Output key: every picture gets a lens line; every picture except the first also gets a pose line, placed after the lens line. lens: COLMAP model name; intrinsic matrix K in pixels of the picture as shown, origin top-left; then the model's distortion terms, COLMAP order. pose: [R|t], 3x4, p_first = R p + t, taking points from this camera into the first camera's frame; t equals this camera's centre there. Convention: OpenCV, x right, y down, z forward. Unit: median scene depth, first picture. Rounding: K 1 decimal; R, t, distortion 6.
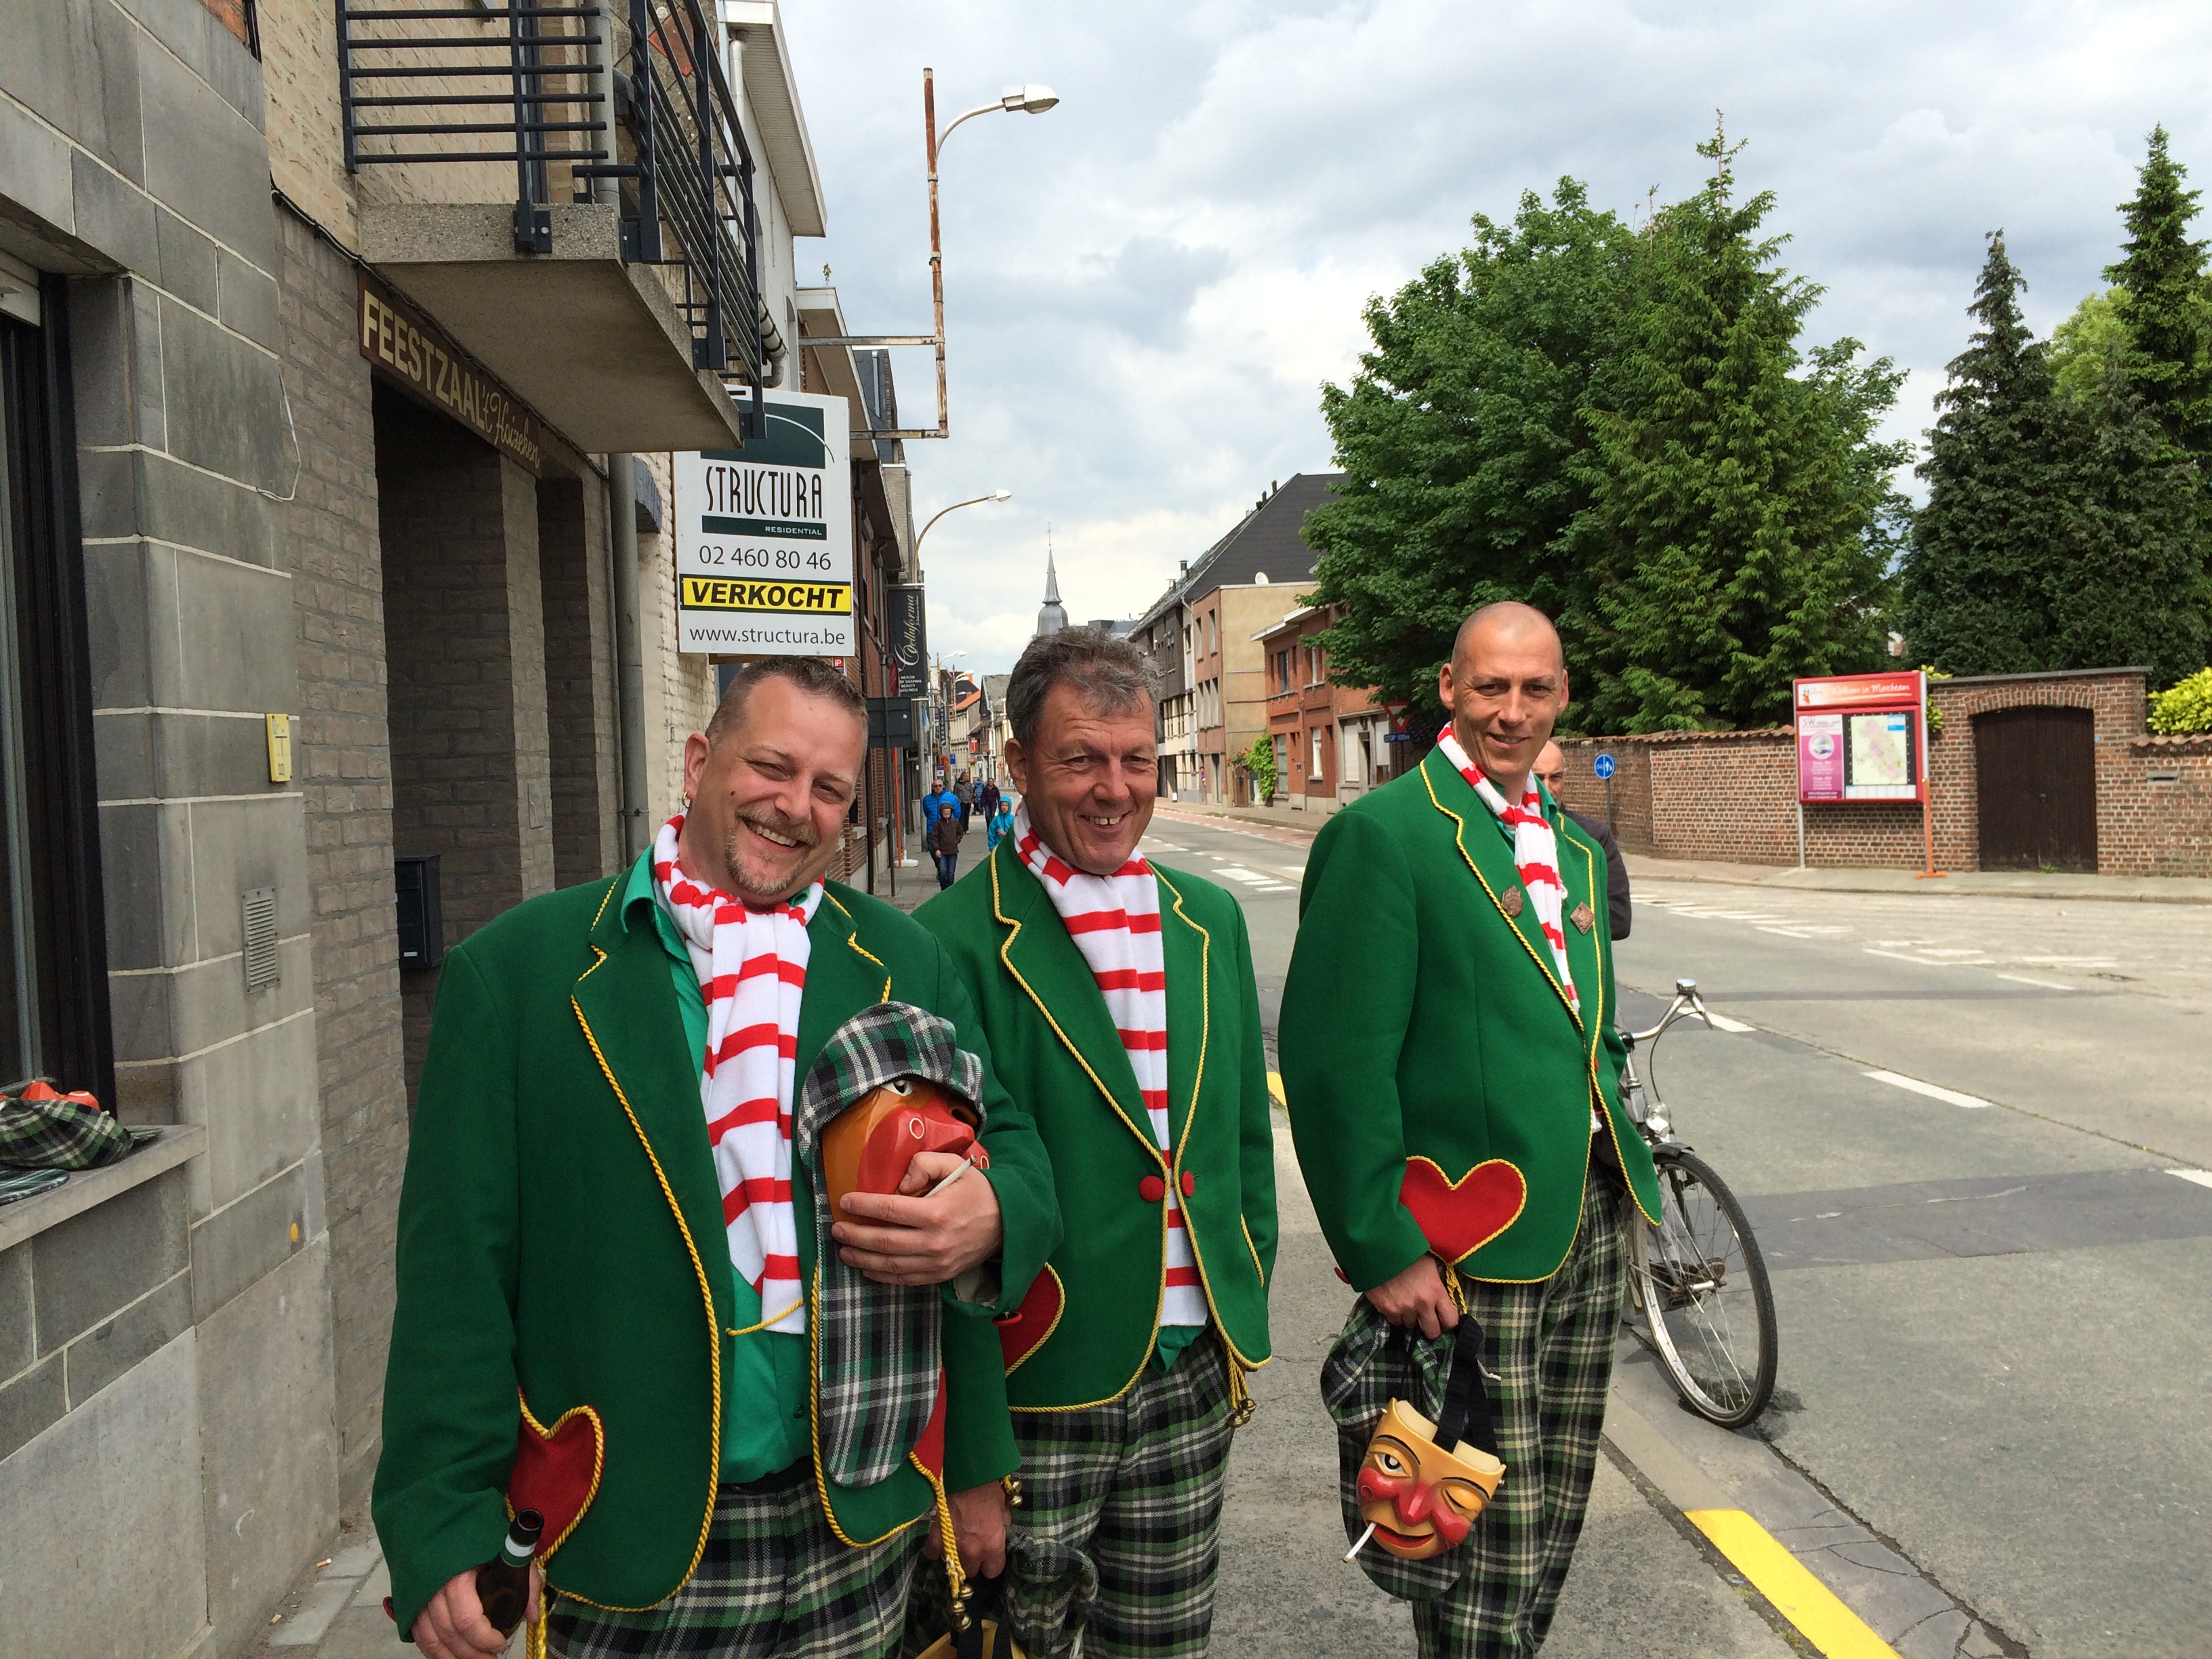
lens RADIAL K [[1857.4, 0, 1050.6], [0, 1857.4, 844.9], [0, 0, 1]] dist [0.087189, -0.108495]
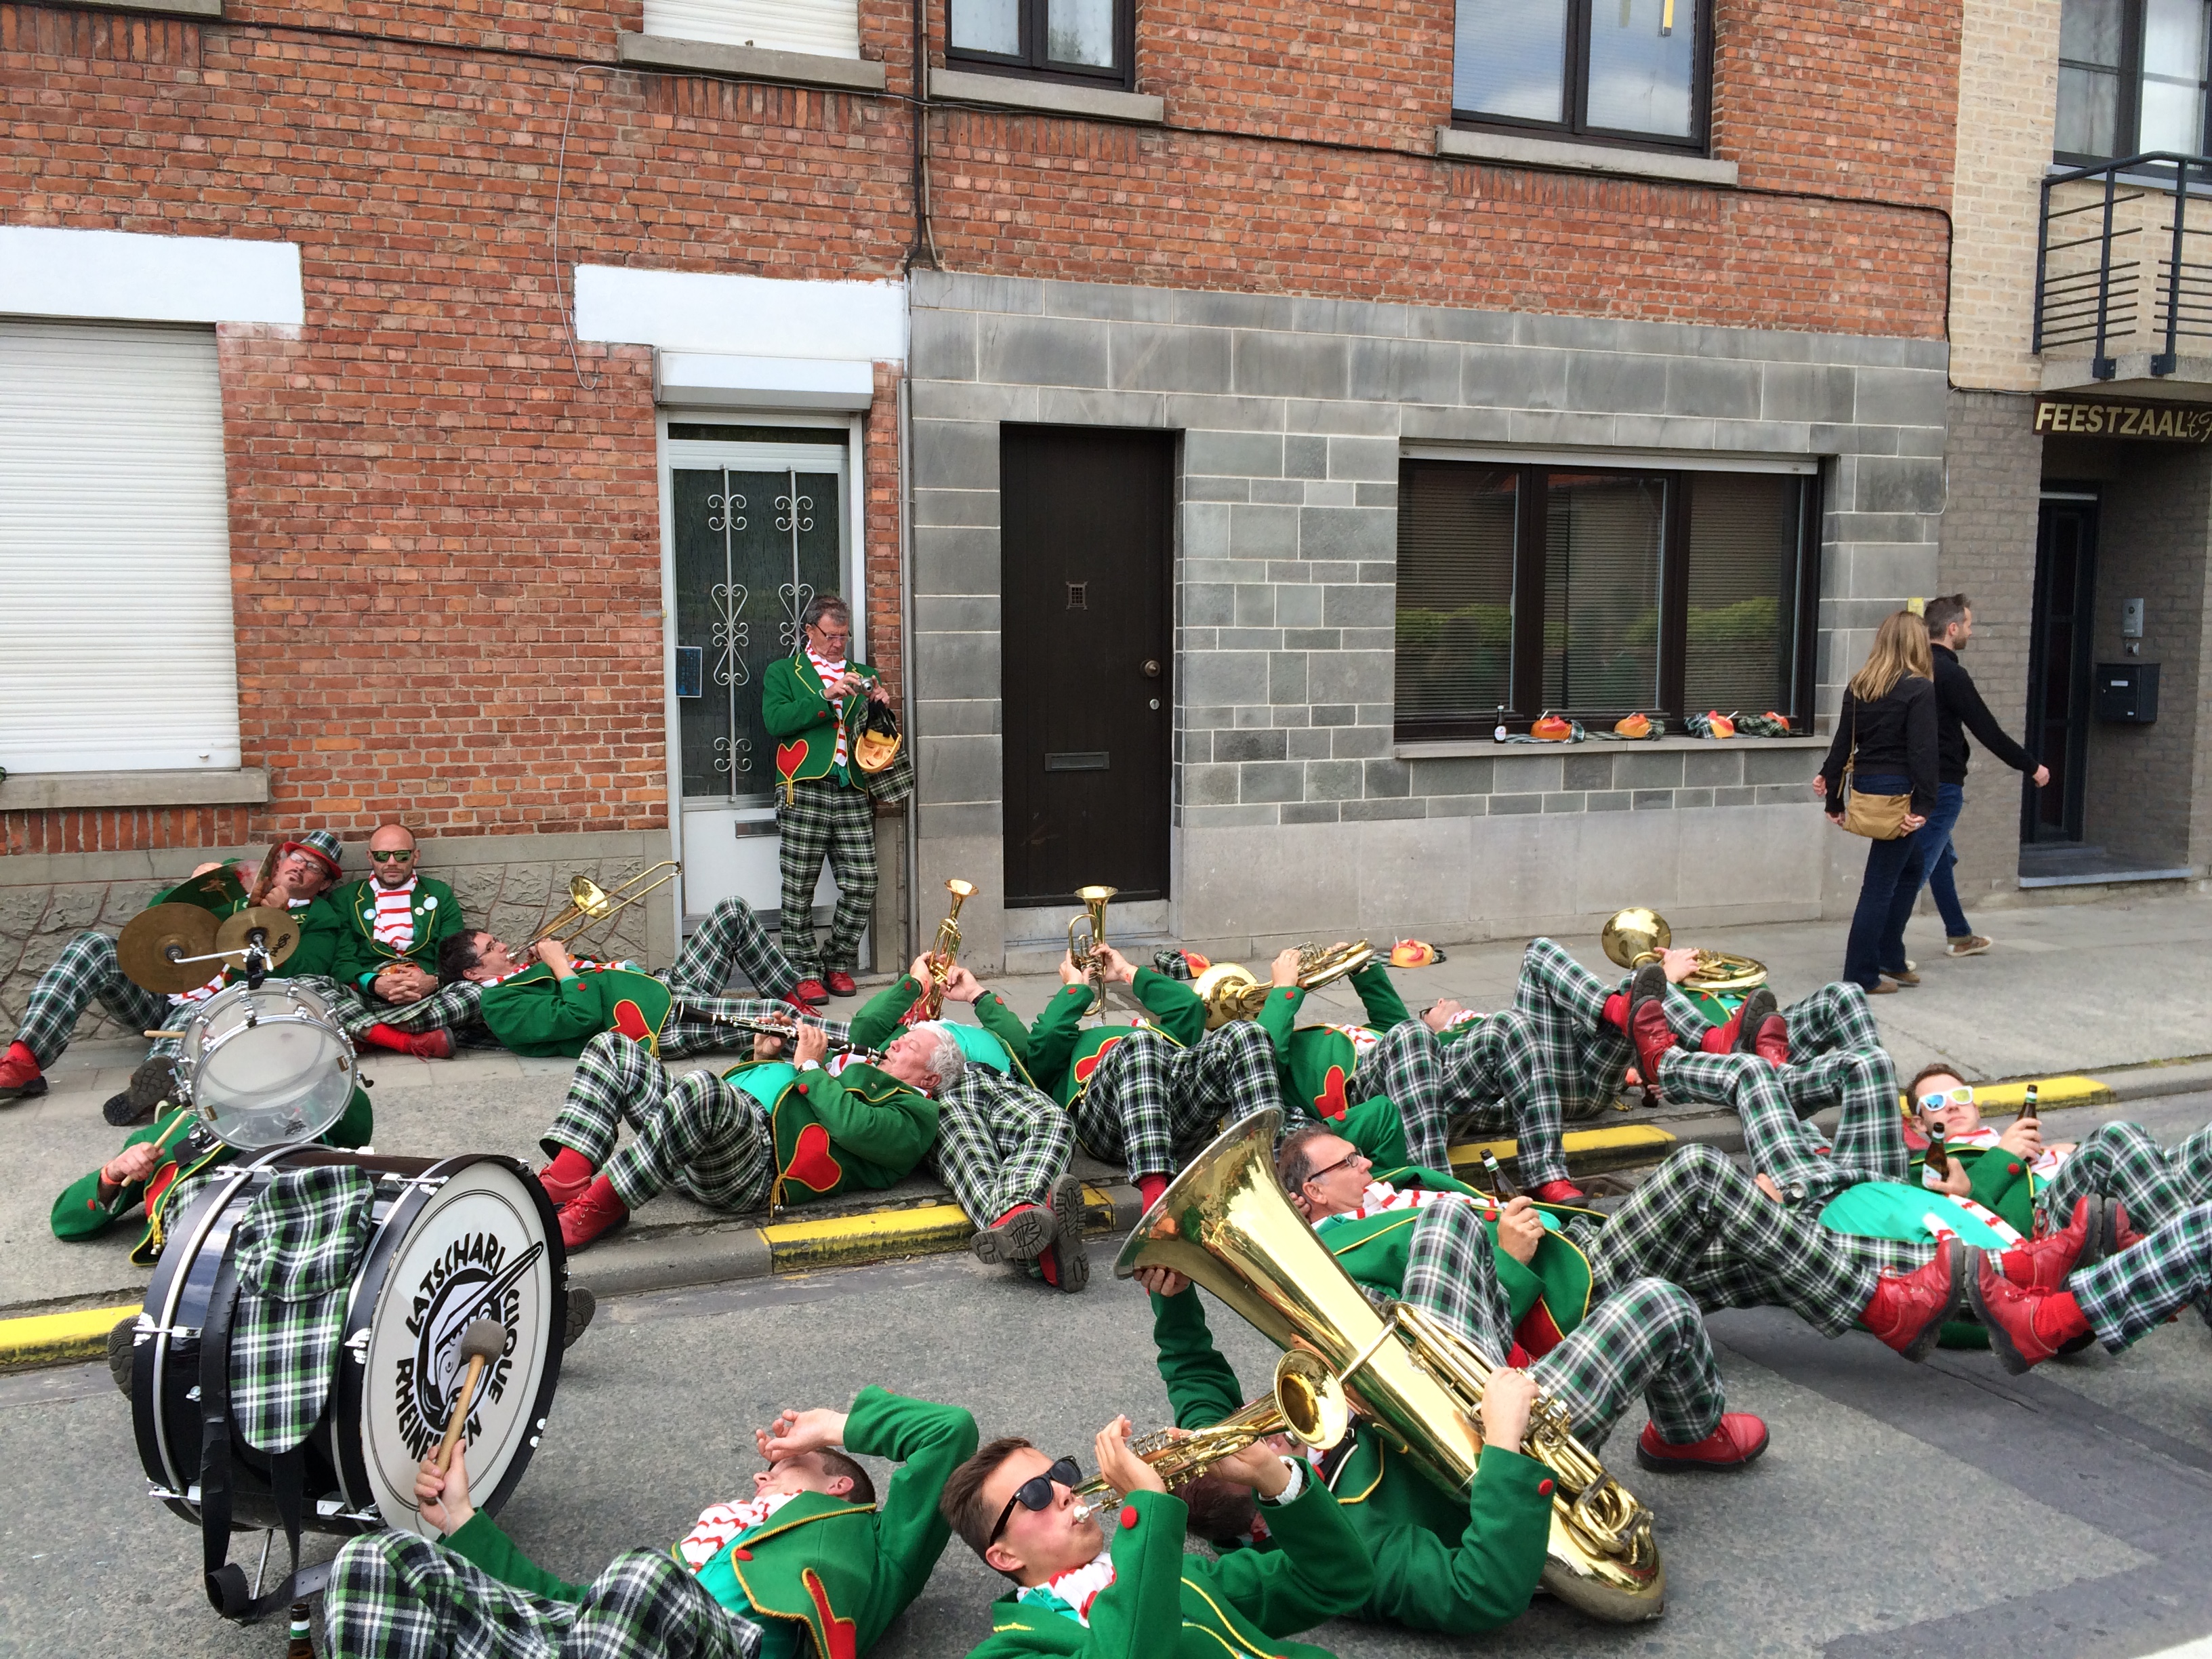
lens RADIAL K [[1857.4, 0, 1093.1], [0, 1857.4, 843.8], [0, 0, 1]] dist [0.087189, -0.108495]
pose [[0.333323, 0.150868, -0.930663, 0.684242], [-0.057540, 0.988529, 0.139641, -0.012168], [0.941055, 0.007004, 0.338181, -0.391890]]
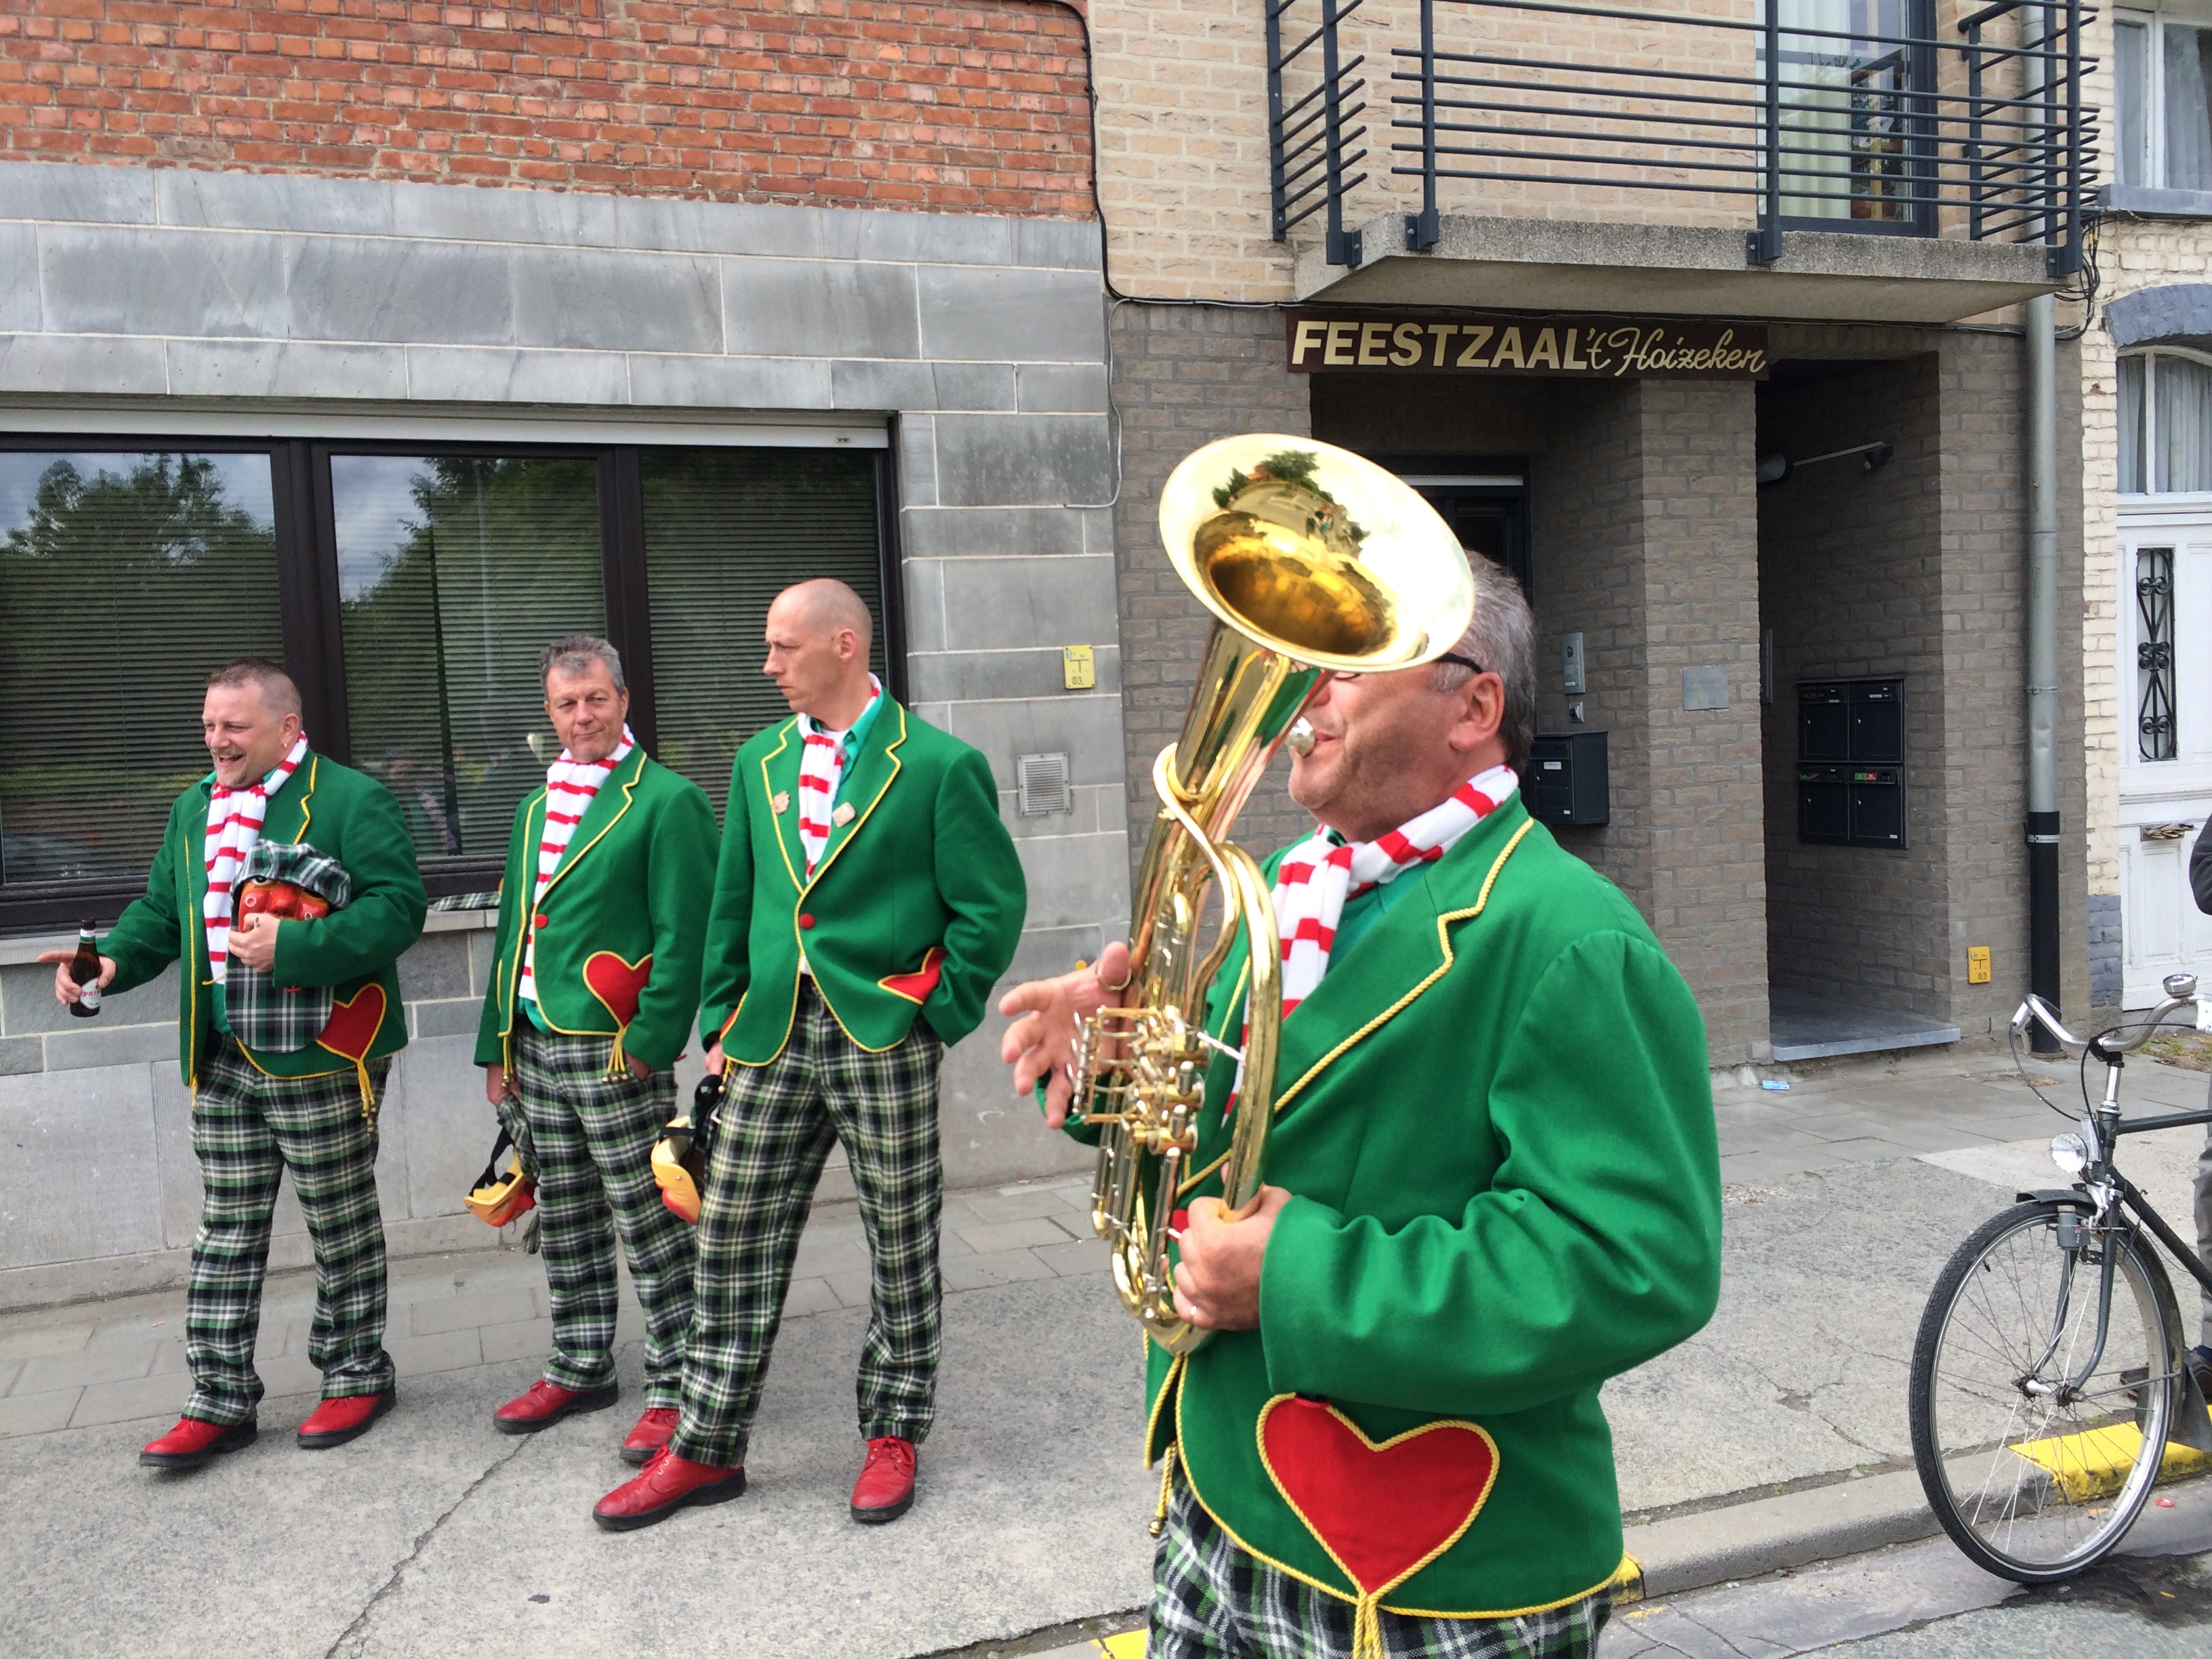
lens RADIAL K [[1857.4, 0, 1035.8], [0, 1857.4, 848.9], [0, 0, 1]] dist [0.087189, -0.108495]
pose [[0.284685, 0.097360, -0.953664, 0.441004], [-0.013094, 0.995131, 0.097685, -0.020321], [0.958532, -0.015322, 0.284573, 0.201857]]
